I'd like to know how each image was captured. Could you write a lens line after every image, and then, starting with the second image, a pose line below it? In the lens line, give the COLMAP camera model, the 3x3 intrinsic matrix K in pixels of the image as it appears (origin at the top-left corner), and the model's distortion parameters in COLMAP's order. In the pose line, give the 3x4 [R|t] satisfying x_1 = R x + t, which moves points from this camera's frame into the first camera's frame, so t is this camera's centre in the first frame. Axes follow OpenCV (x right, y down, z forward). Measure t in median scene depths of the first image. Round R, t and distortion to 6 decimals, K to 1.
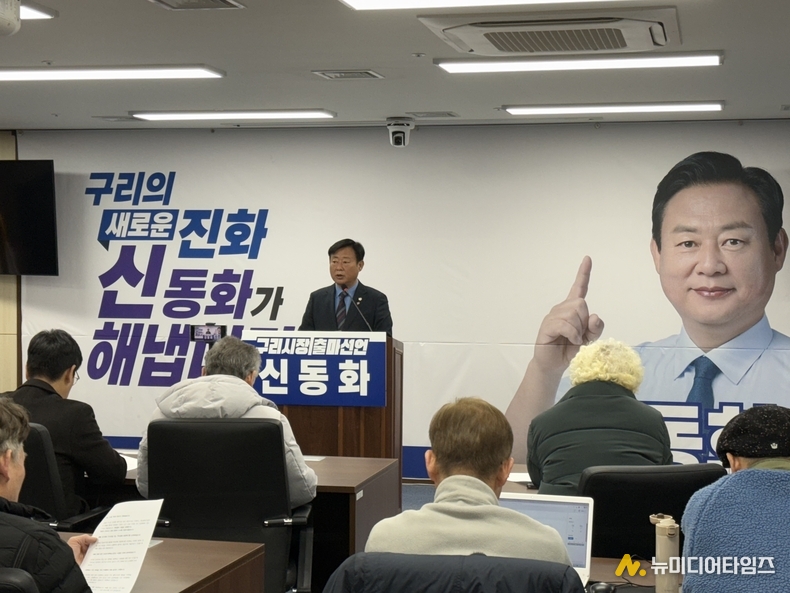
lens RADIAL K [[1458.3, 0, 395.4], [0, 1458.3, 296.4], [0, 0, 1]] dist [0.052228, 0.000000]
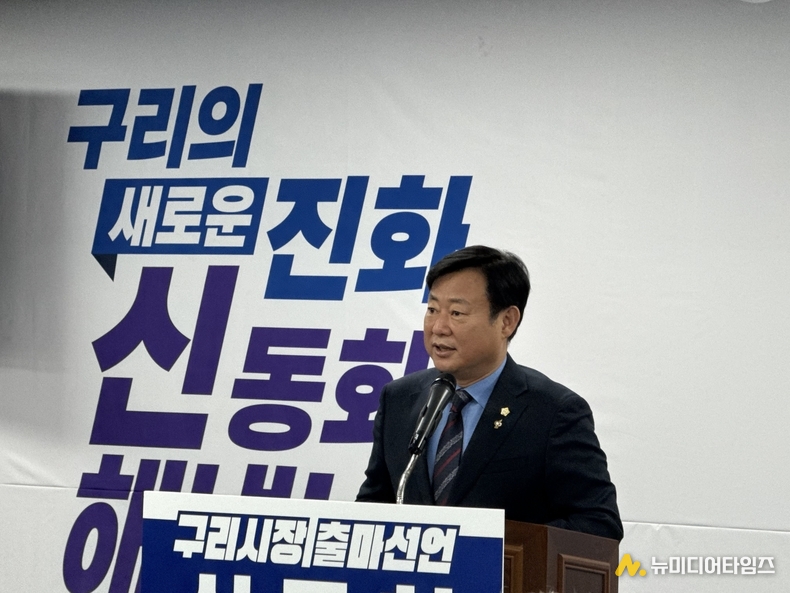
lens RADIAL K [[2962.1, 0, 394.7], [0, 2962.1, 296.1], [0, 0, 1]] dist [0.211994, 0.000000]
pose [[0.945098, 0.009721, -0.326643, 0.149807], [-0.020872, 0.999312, -0.030649, -0.003031], [0.326120, 0.035784, 0.944651, 0.246005]]
